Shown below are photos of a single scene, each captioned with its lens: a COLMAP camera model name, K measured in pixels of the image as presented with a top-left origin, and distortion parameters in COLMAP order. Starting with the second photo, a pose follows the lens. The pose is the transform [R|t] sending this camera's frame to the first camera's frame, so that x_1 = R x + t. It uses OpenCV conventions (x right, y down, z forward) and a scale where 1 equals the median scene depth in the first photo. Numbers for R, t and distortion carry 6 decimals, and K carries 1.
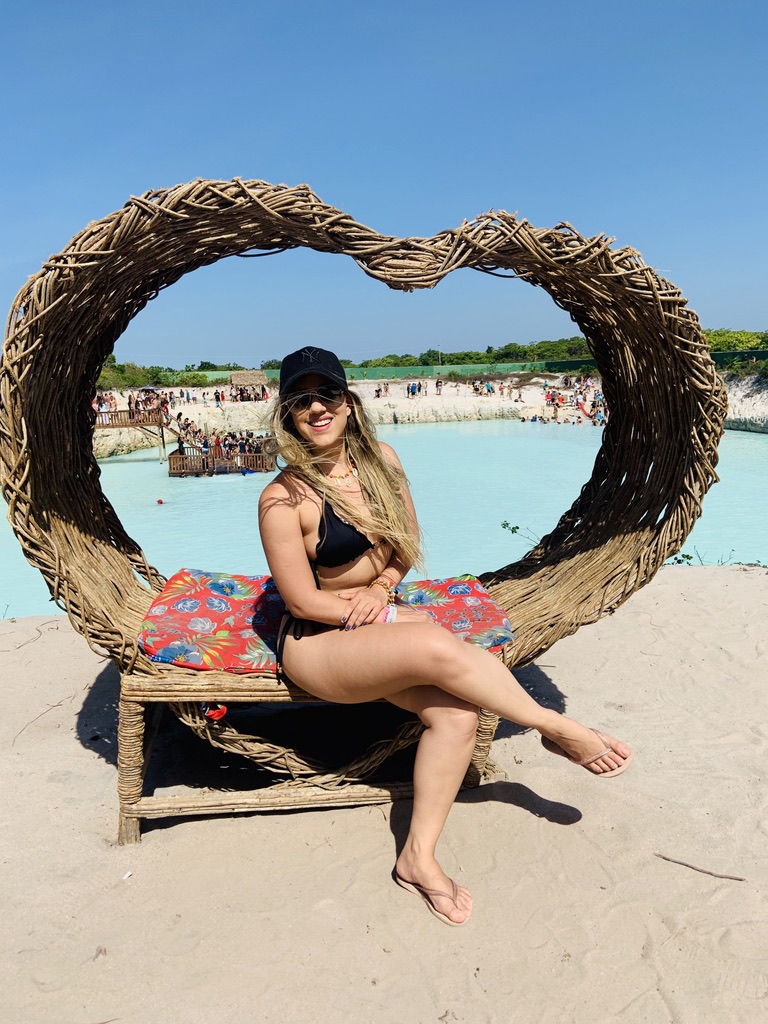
lens RADIAL K [[761.0, 0, 392.5], [0, 761.0, 507.4], [0, 0, 1]] dist [0.118919, -0.149030]
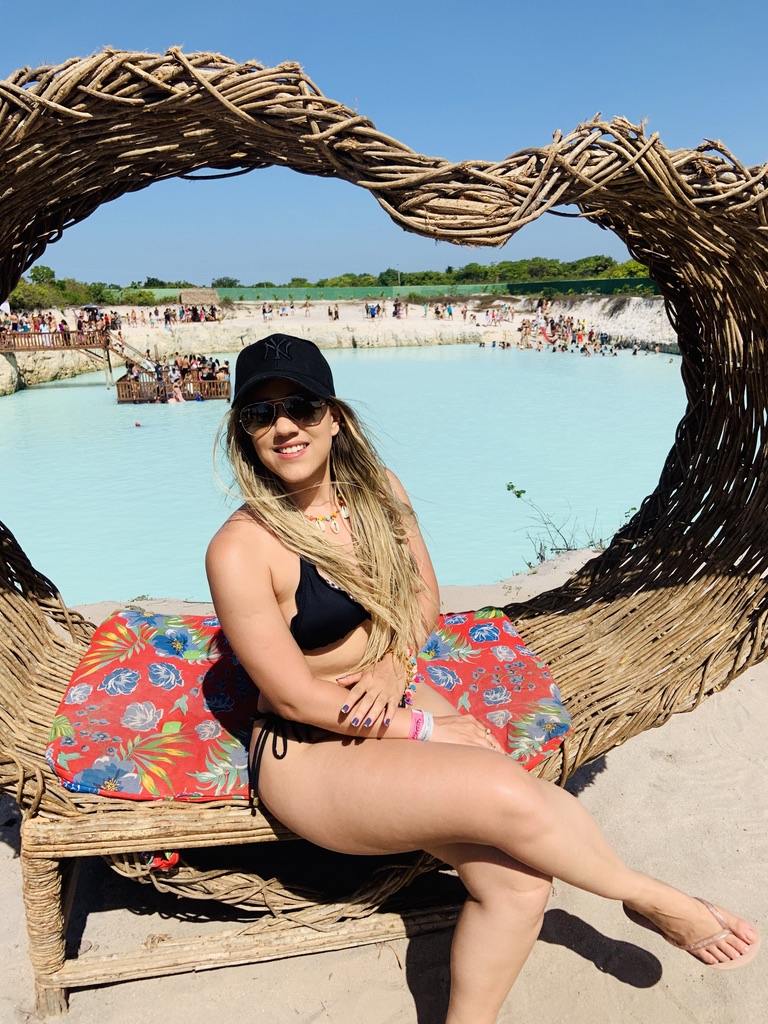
lens RADIAL K [[761.0, 0, 392.5], [0, 761.0, 507.4], [0, 0, 1]] dist [0.118919, -0.149030]
pose [[0.998457, -0.003029, 0.055451, -0.067416], [-0.002466, 0.995109, 0.098755, -0.133942], [-0.055479, -0.098739, 0.993566, 0.357137]]
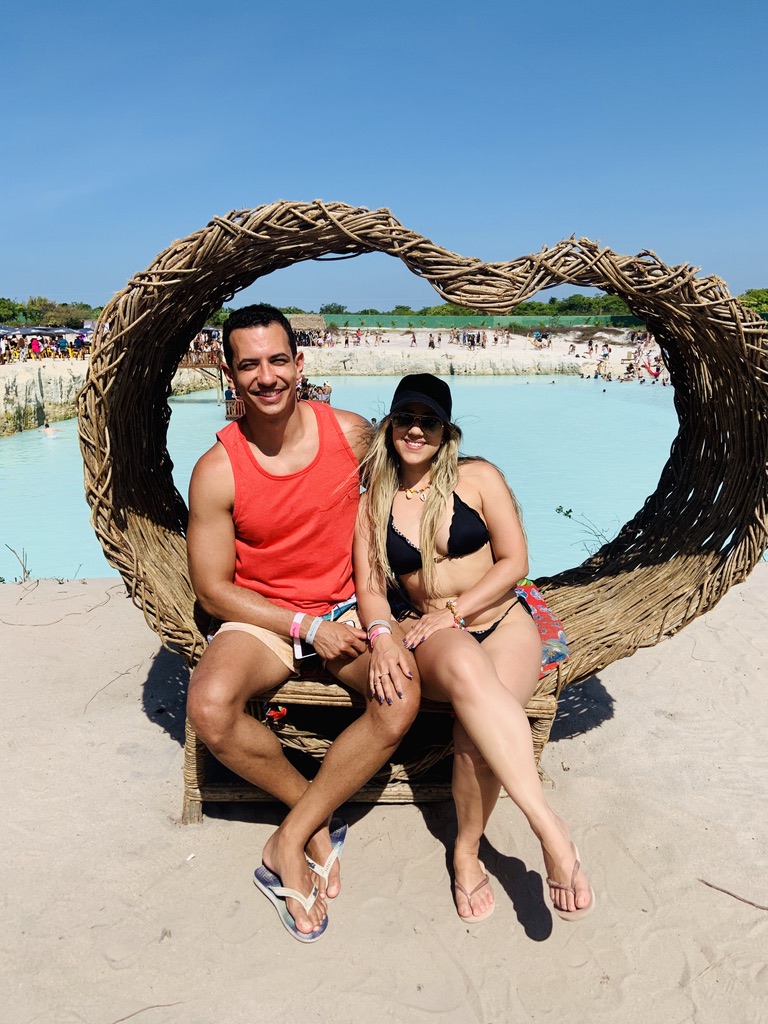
lens RADIAL K [[756.6, 0, 392.9], [0, 756.6, 504.3], [0, 0, 1]] dist [0.104404, -0.125835]
pose [[0.996552, 0.049901, -0.066288, -0.017669], [-0.046081, 0.997255, 0.057961, -0.087841], [0.068998, -0.054707, 0.996116, -0.004375]]
